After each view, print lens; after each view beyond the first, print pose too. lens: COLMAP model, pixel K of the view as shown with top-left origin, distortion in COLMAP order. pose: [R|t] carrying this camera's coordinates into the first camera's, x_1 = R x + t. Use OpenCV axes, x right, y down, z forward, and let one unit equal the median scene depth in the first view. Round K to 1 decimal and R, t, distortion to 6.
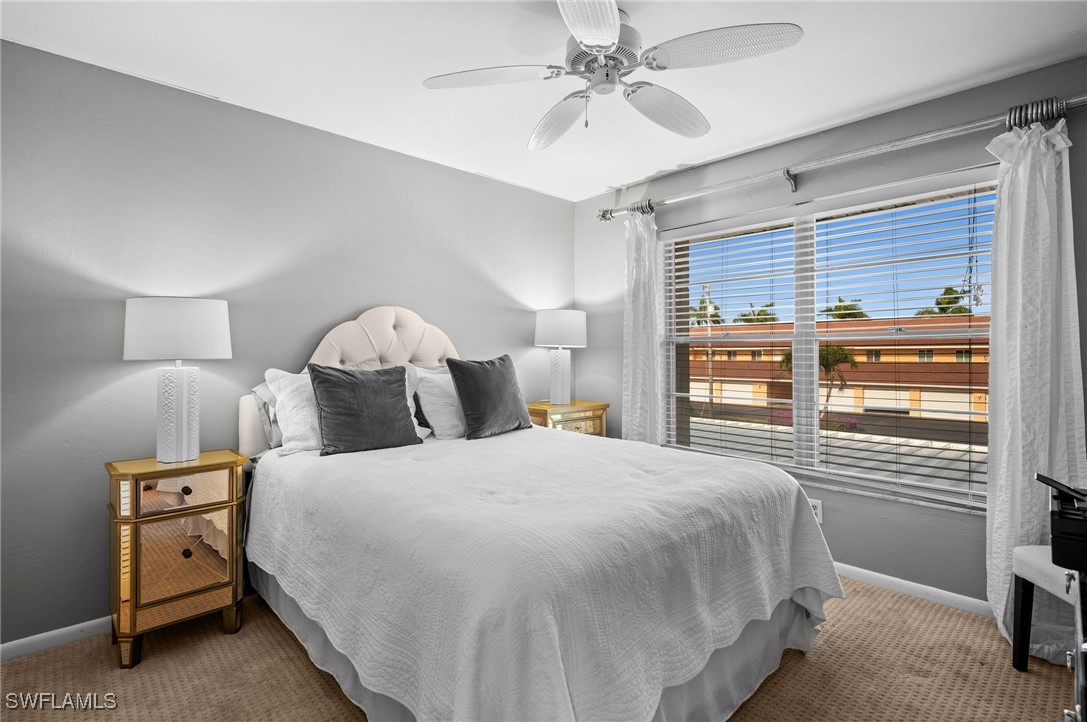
lens RADIAL K [[503.1, 0, 543.5], [0, 503.1, 361.0], [0, 0, 1]] dist [-0.003427, -0.000517]
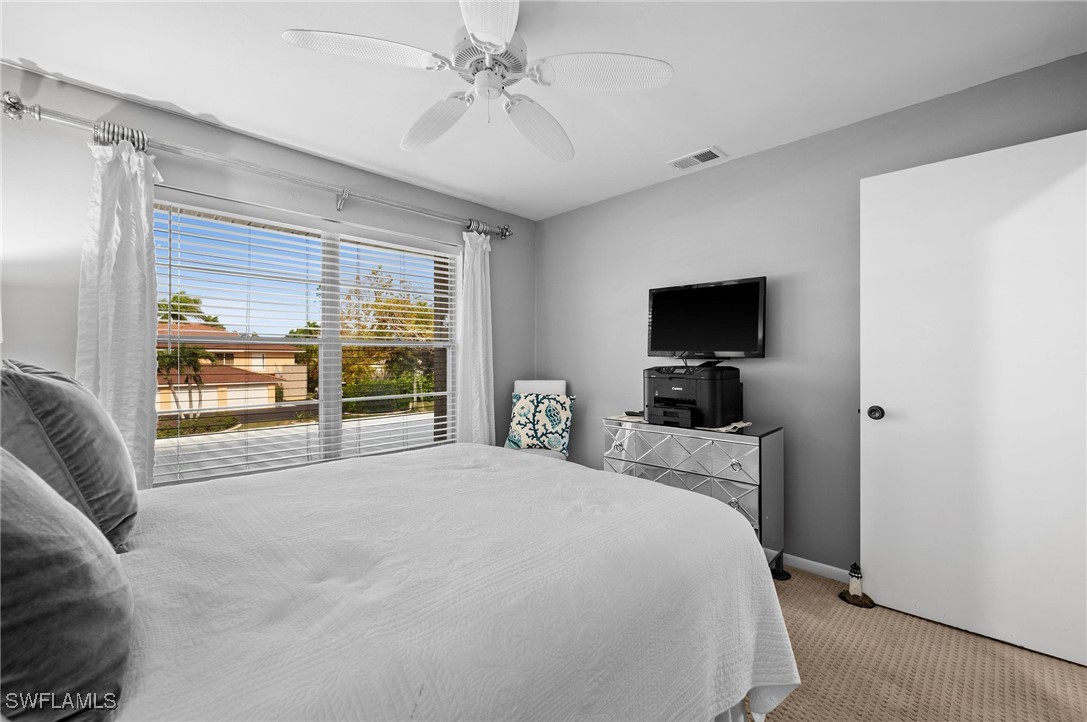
lens RADIAL K [[453.3, 0, 540.7], [0, 453.3, 345.9], [0, 0, 1]] dist [0.000460, 0.000138]
pose [[0.000304, 0.025426, 0.999677, -0.424983], [0.011714, 0.999608, -0.025428, -0.006878], [-0.999931, 0.011718, 0.000006, 0.485488]]
